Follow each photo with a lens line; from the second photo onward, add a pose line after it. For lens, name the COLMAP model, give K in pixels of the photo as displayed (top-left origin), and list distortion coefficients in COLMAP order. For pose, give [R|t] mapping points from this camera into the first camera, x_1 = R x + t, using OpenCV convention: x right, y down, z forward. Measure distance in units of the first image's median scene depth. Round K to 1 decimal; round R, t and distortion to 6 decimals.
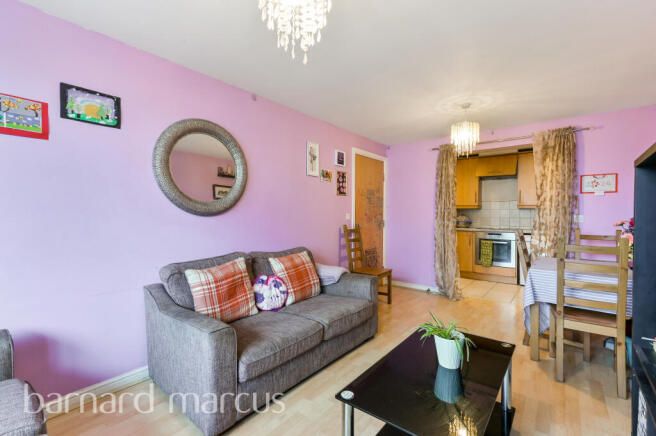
lens RADIAL K [[298.0, 0, 328.0], [0, 298.0, 218.0], [0, 0, 1]] dist [-0.000487, -0.000039]
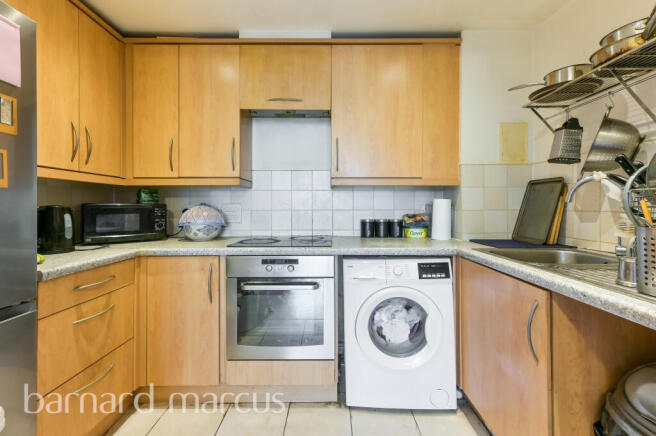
lens RADIAL K [[282.6, 0, 329.0], [0, 282.6, 206.7], [0, 0, 1]] dist [-0.000224, -0.000009]
pose [[0.783104, -0.000255, 0.621890, 0.383306], [0.006926, 0.999941, -0.008311, -0.001387], [-0.621852, 0.010816, 0.783060, 0.675782]]
